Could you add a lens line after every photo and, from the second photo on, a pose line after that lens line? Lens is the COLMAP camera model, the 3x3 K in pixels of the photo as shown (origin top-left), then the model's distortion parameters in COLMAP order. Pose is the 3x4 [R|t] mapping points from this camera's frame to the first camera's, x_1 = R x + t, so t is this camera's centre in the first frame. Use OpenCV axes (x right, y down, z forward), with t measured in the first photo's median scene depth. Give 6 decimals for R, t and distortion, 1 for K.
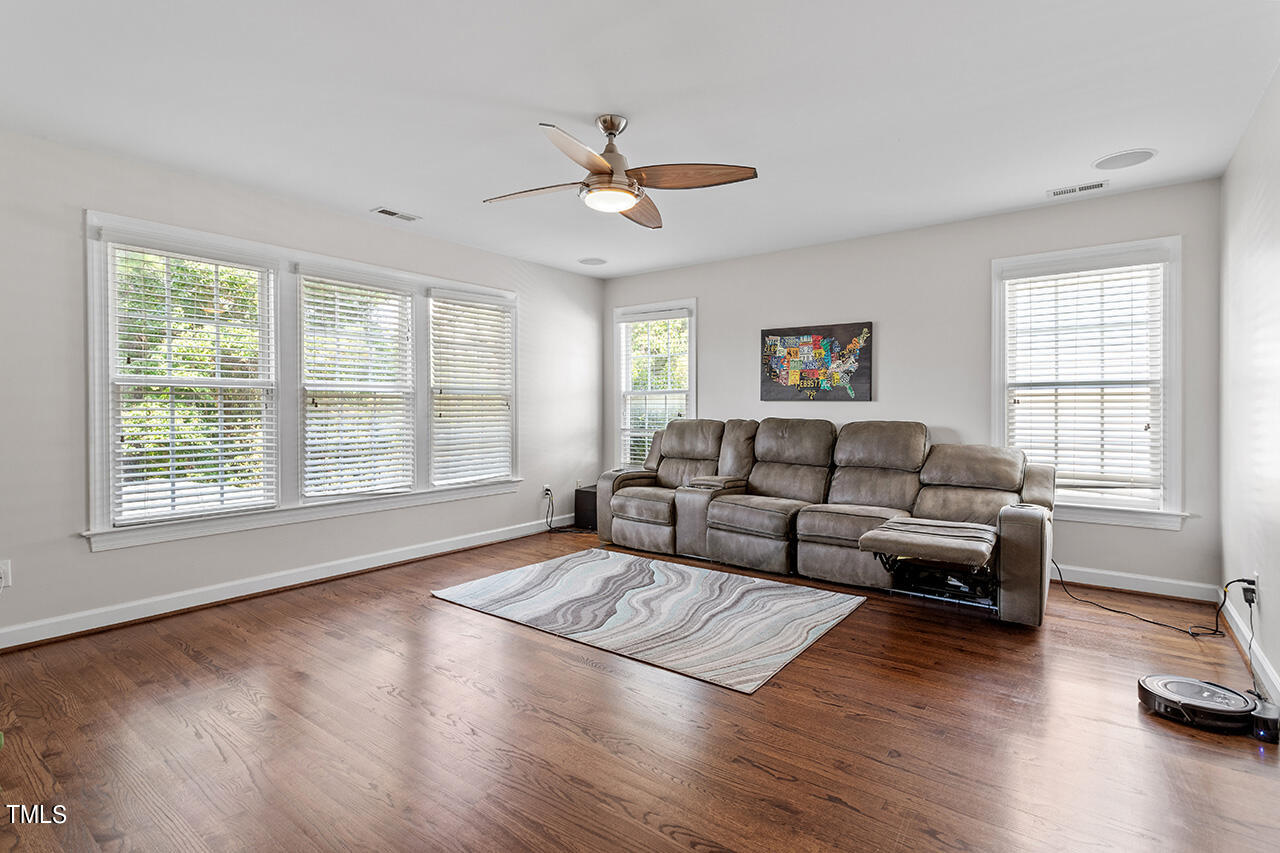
lens RADIAL K [[611.3, 0, 636.9], [0, 611.3, 420.8], [0, 0, 1]] dist [-0.001017, 0.000564]
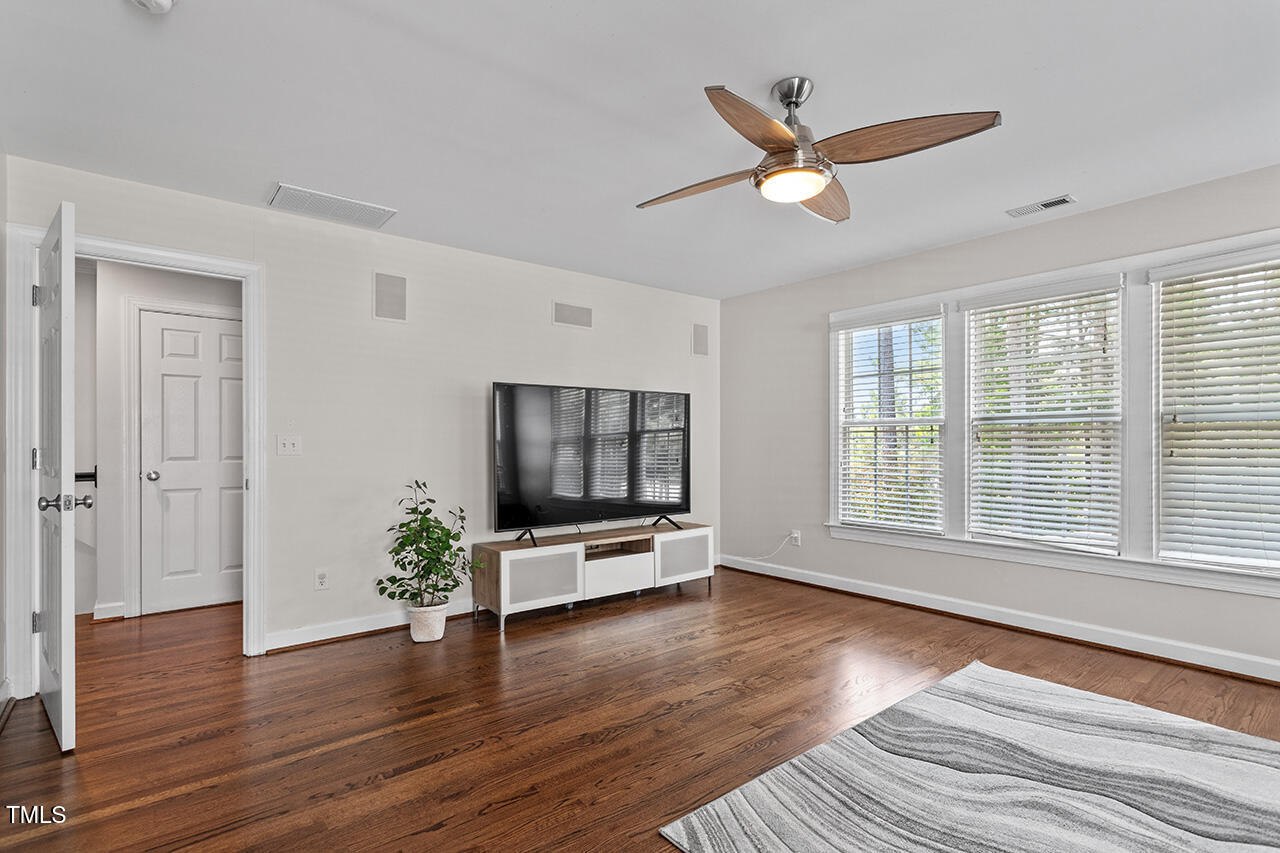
lens RADIAL K [[615.0, 0, 638.8], [0, 615.0, 442.5], [0, 0, 1]] dist [-0.001572, -0.000042]
pose [[-0.231275, 0.003033, -0.972884, 0.689871], [-0.018162, 0.999807, 0.007435, -0.022884], [0.972719, 0.019389, -0.231175, 0.859285]]
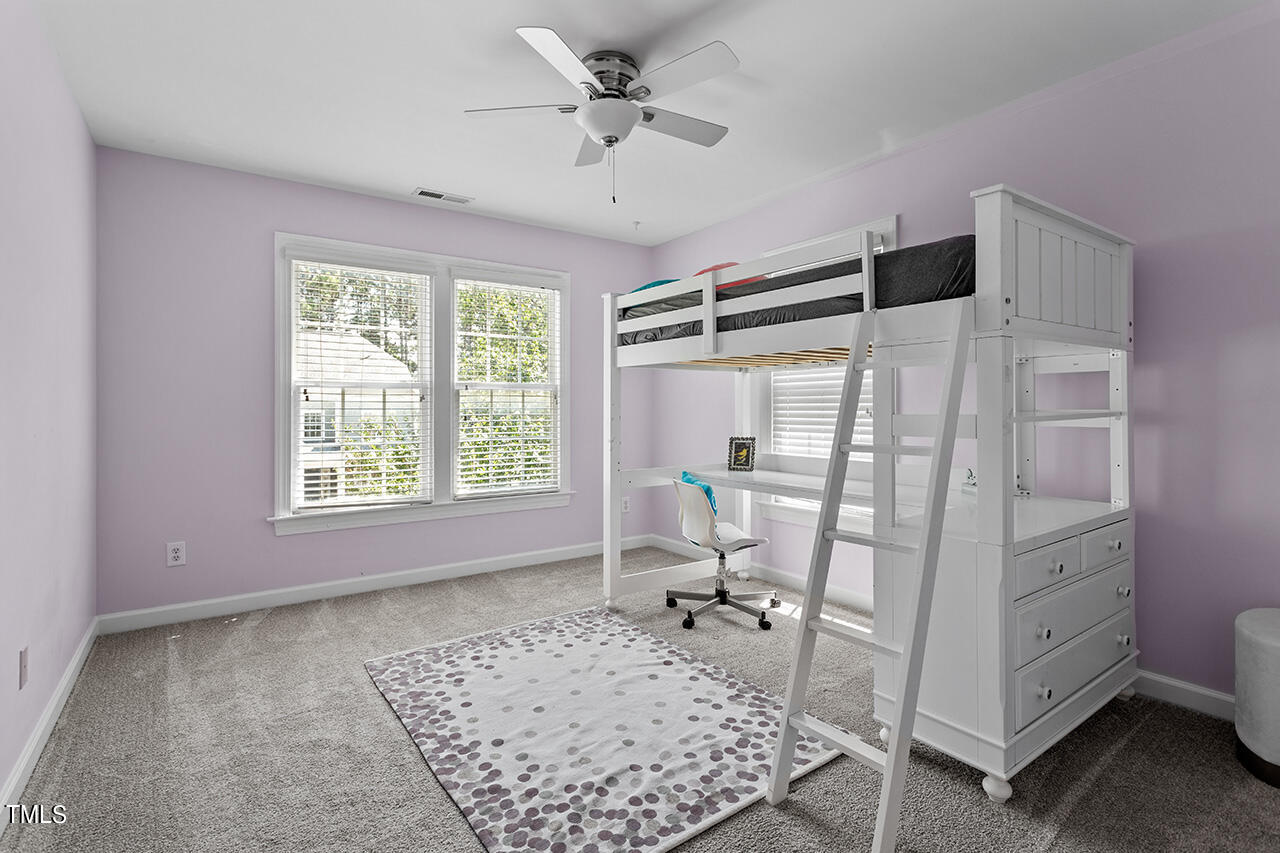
lens RADIAL K [[619.2, 0, 641.6], [0, 619.2, 405.0], [0, 0, 1]] dist [-0.000030, 0.000027]
pose [[0.952740, 0.000838, -0.303787, 0.089303], [-0.008647, 0.999666, -0.024360, -0.003342], [0.303665, 0.025835, 0.952429, 0.114398]]
